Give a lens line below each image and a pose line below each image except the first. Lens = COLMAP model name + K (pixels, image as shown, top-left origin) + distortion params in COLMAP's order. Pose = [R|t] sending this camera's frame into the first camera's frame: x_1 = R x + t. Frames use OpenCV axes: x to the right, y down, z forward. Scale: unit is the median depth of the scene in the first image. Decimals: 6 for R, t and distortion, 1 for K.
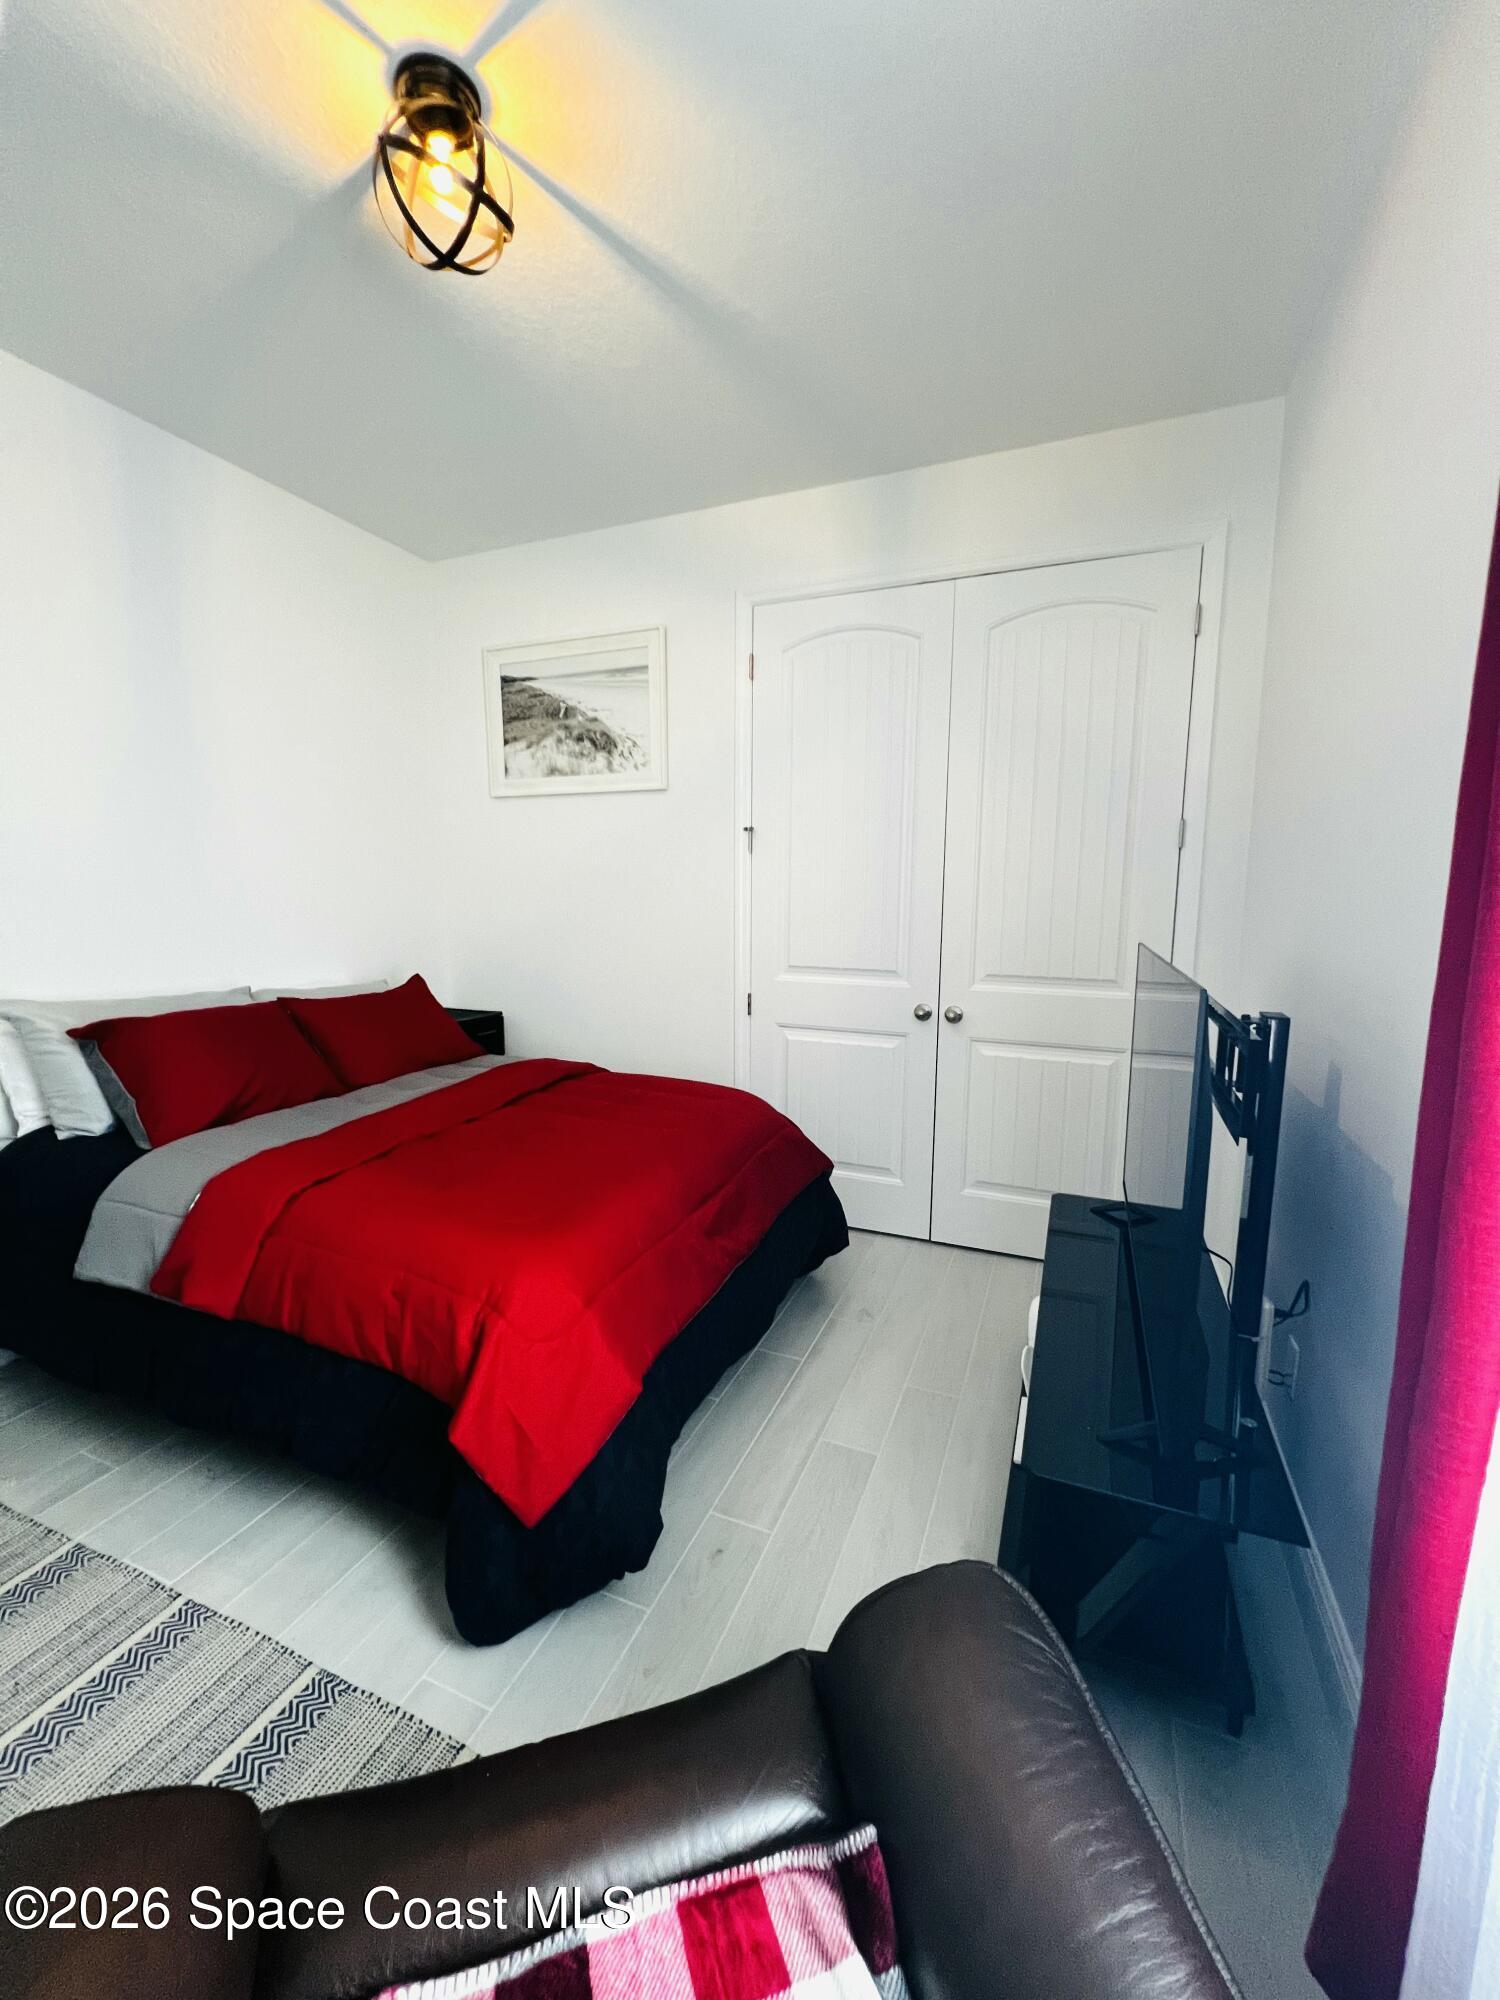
lens RADIAL K [[801.8, 0, 749.1], [0, 801.8, 999.4], [0, 0, 1]] dist [-0.002198, -0.000414]
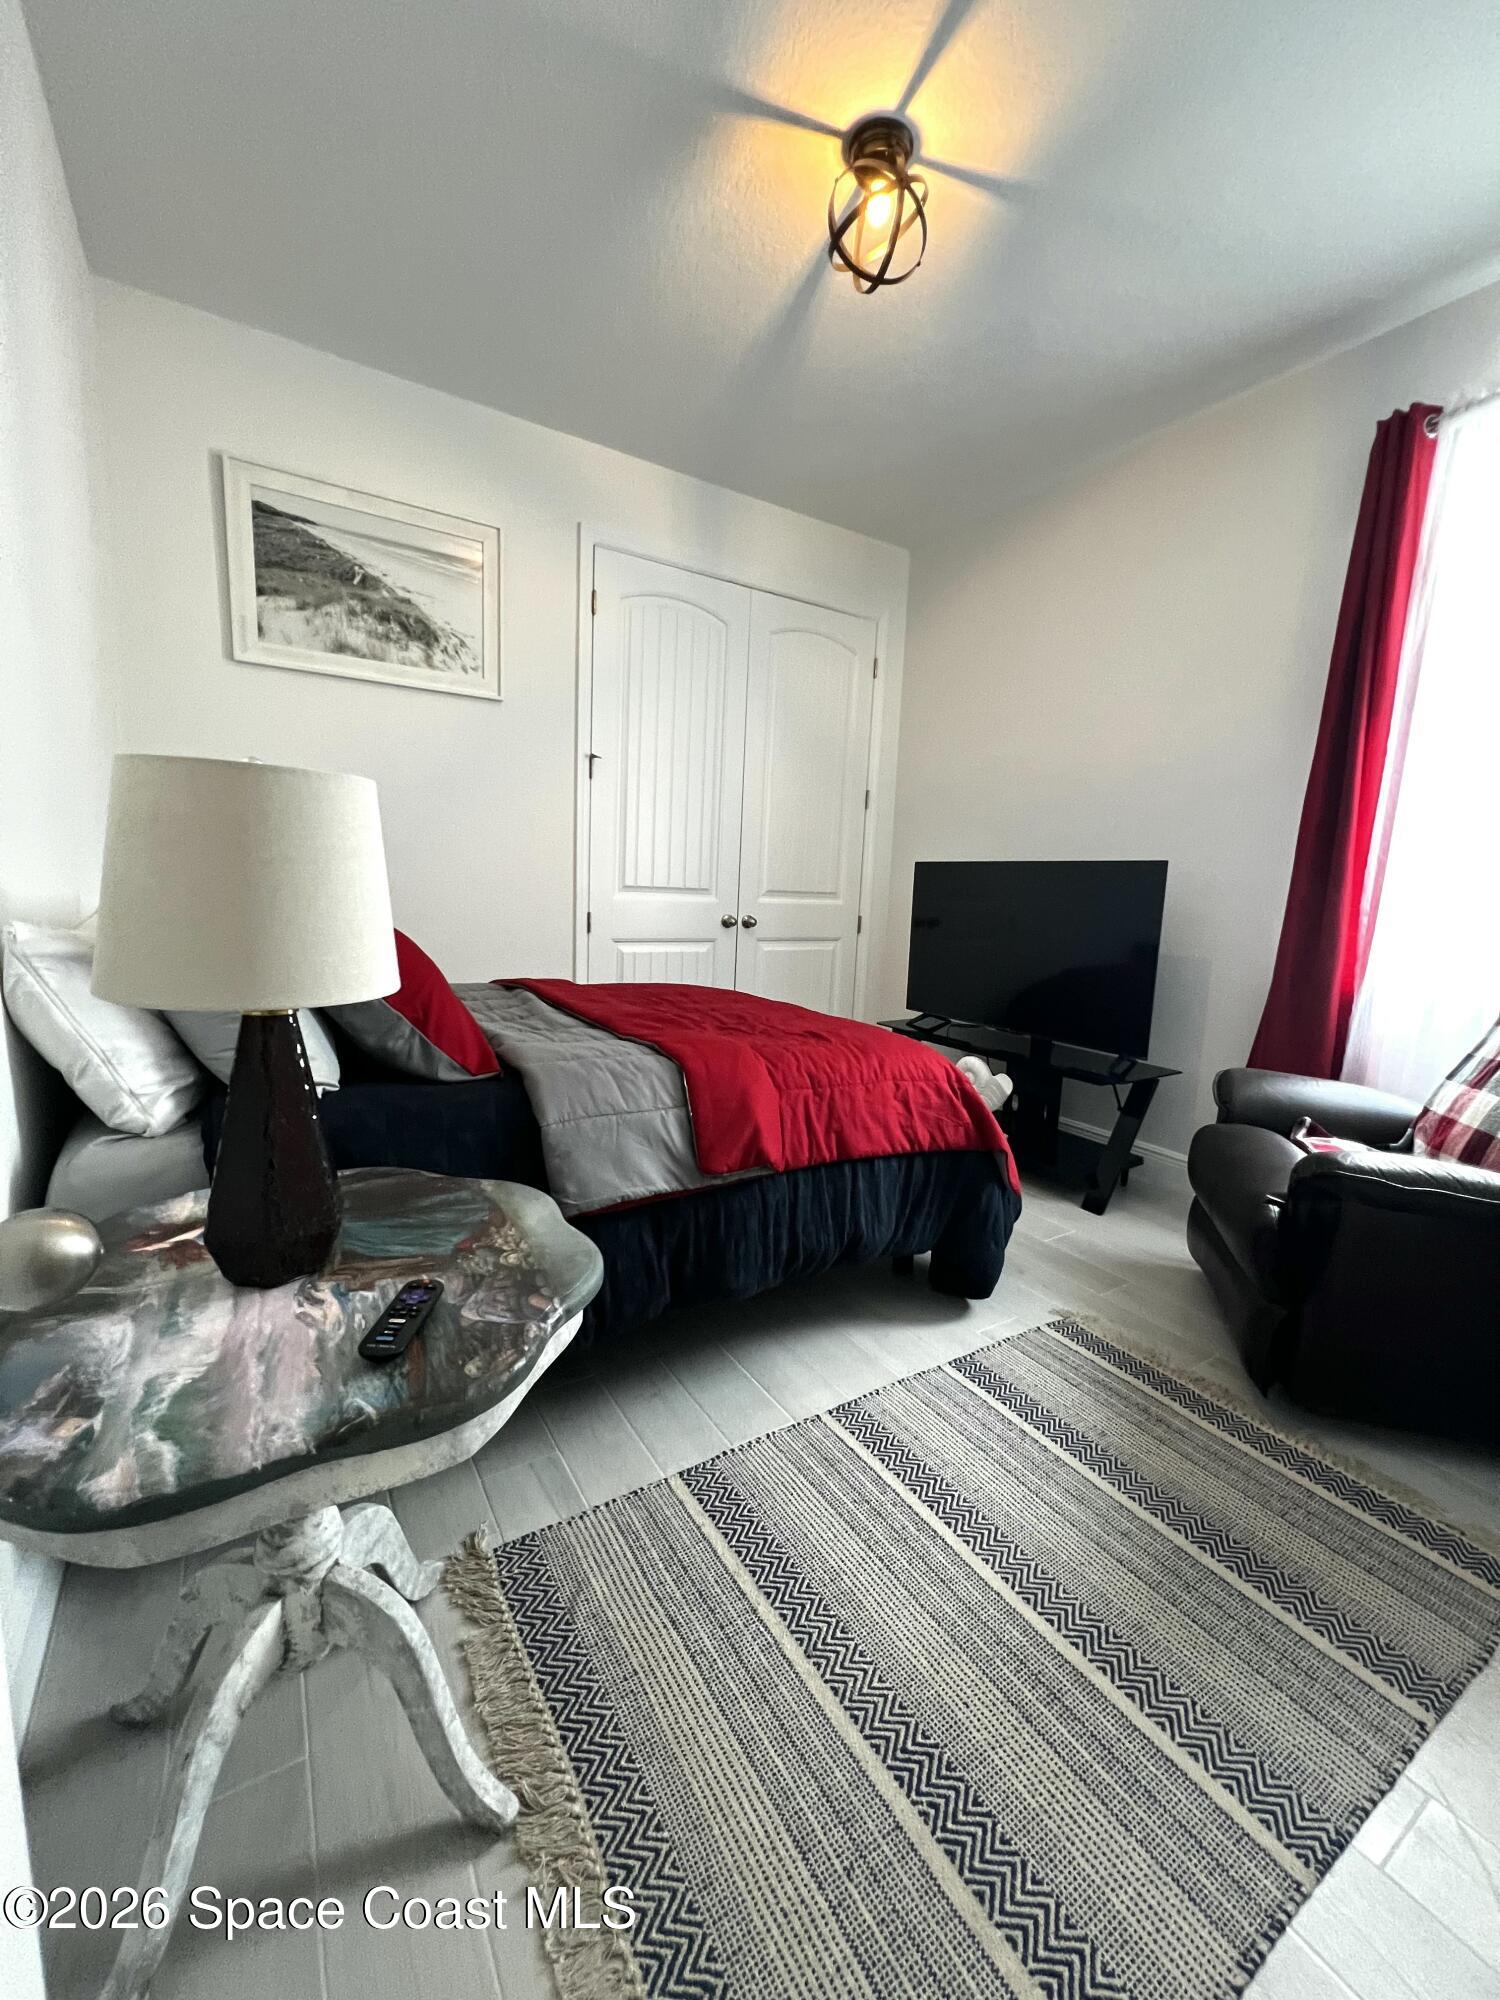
lens RADIAL K [[801.8, 0, 761.5], [0, 801.8, 997.1], [0, 0, 1]] dist [-0.002198, -0.000414]
pose [[0.574116, -0.102801, 0.812295, -0.729736], [0.072553, 0.994571, 0.074589, 0.041218], [-0.815553, 0.016112, 0.578458, 0.193113]]
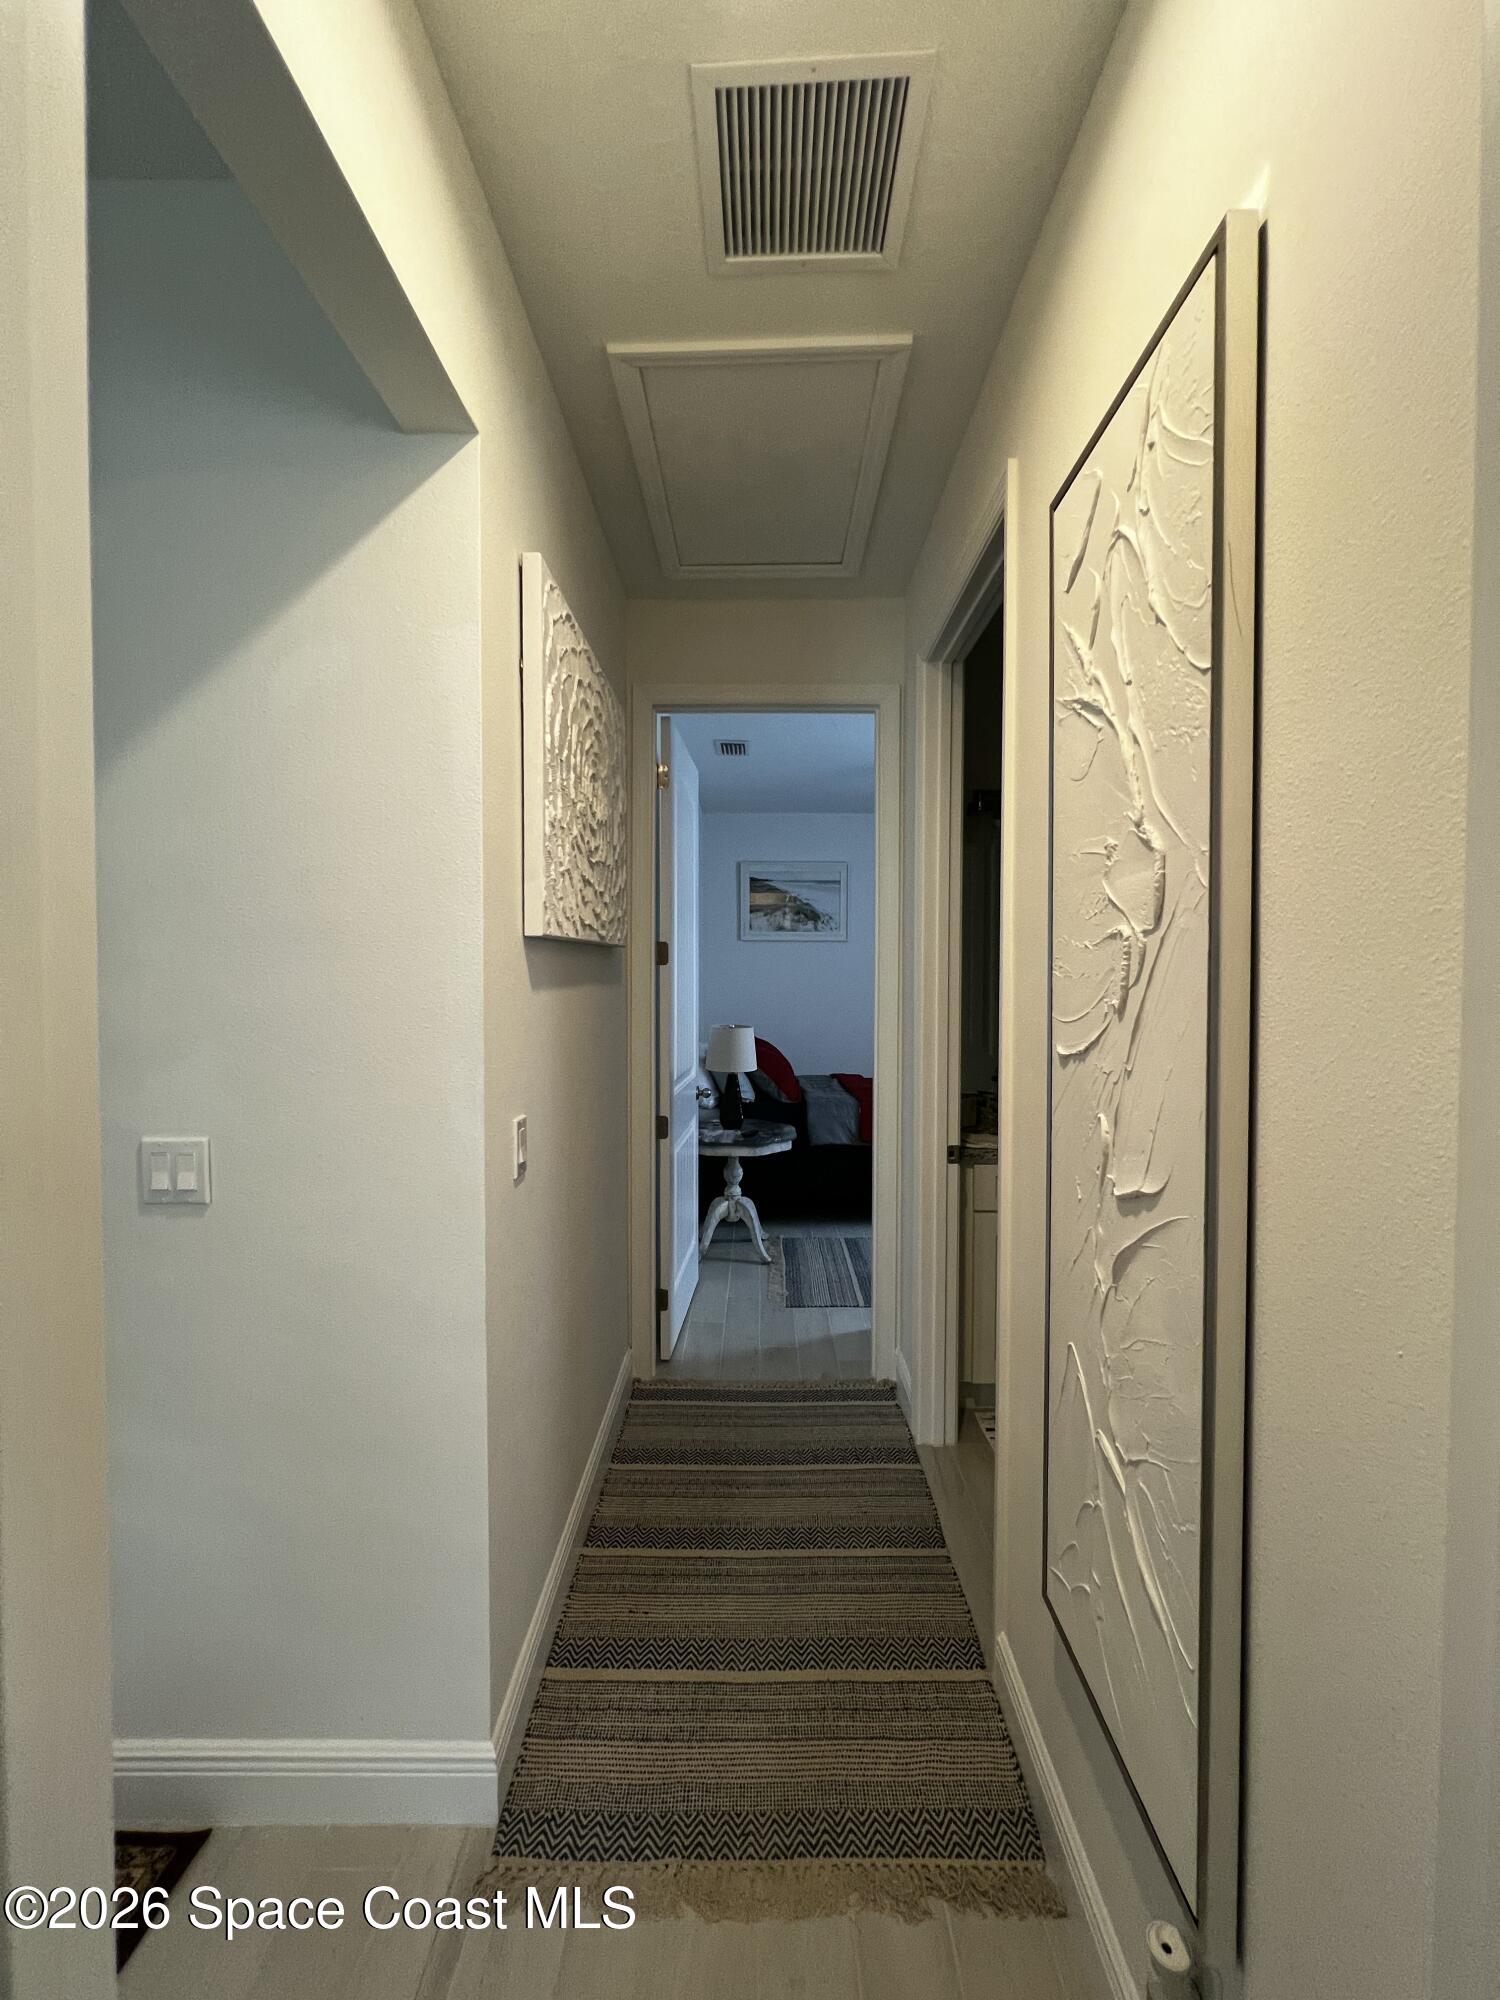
lens RADIAL K [[801.8, 0, 758.0], [0, 801.8, 1004.3], [0, 0, 1]] dist [-0.002198, -0.000414]
pose [[0.926381, -0.018074, 0.376153, -1.048380], [0.056106, 0.994324, -0.090397, 0.061402], [-0.372384, 0.104847, 0.922137, -0.726501]]
